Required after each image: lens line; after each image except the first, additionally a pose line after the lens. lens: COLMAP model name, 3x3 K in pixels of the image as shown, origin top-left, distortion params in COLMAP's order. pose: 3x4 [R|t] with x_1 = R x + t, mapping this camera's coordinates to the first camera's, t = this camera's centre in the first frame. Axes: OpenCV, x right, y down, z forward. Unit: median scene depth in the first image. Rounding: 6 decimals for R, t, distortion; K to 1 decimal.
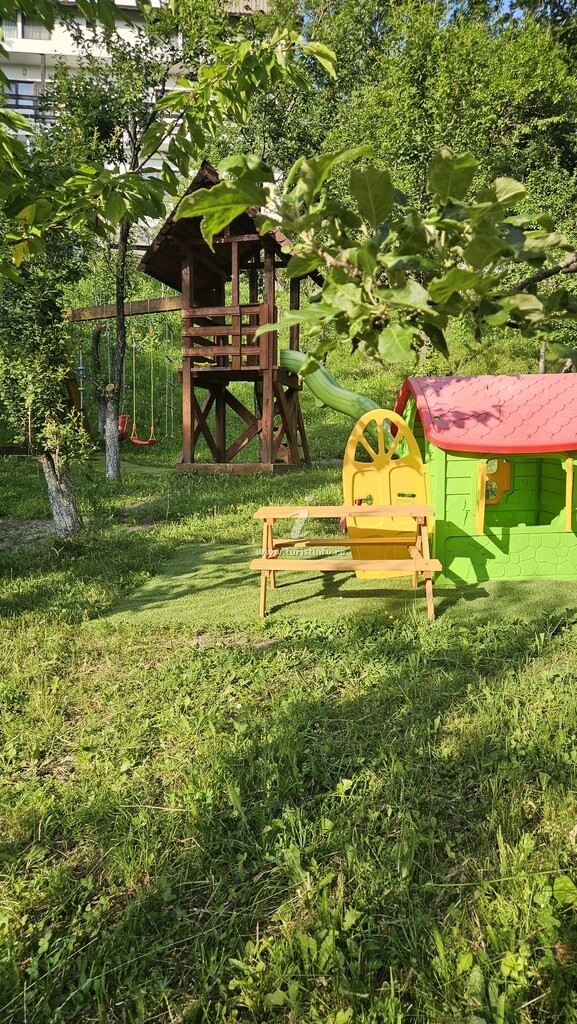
lens RADIAL K [[693.0, 0, 285.5], [0, 693.0, 517.6], [0, 0, 1]] dist [0.046593, -0.000082]
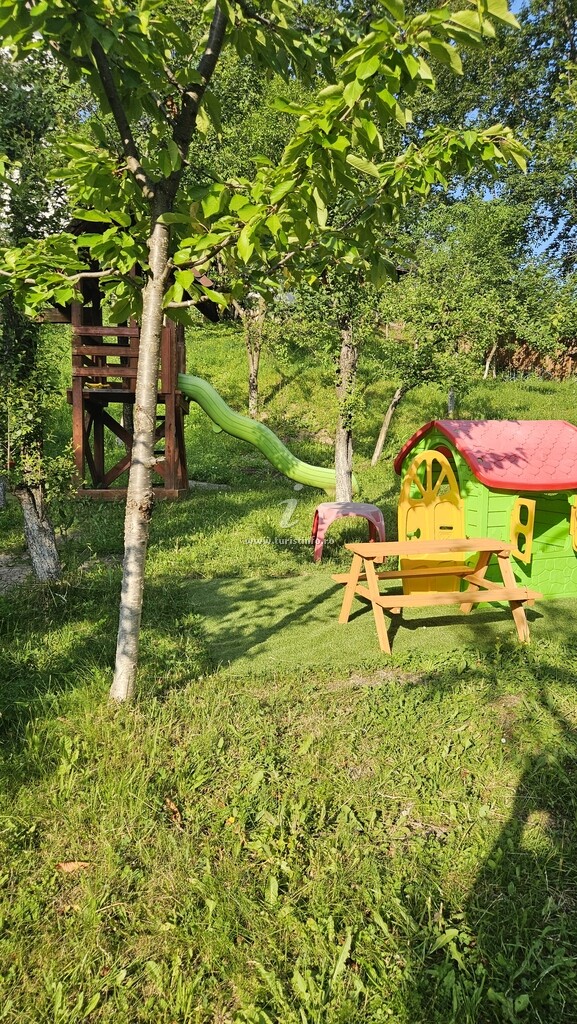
lens RADIAL K [[693.0, 0, 284.9], [0, 693.0, 507.4], [0, 0, 1]] dist [0.046593, -0.000082]
pose [[0.938825, -0.018622, 0.343892, -0.444691], [0.030274, 0.999134, -0.028544, -0.041788], [-0.343062, 0.037209, 0.938575, 0.058466]]
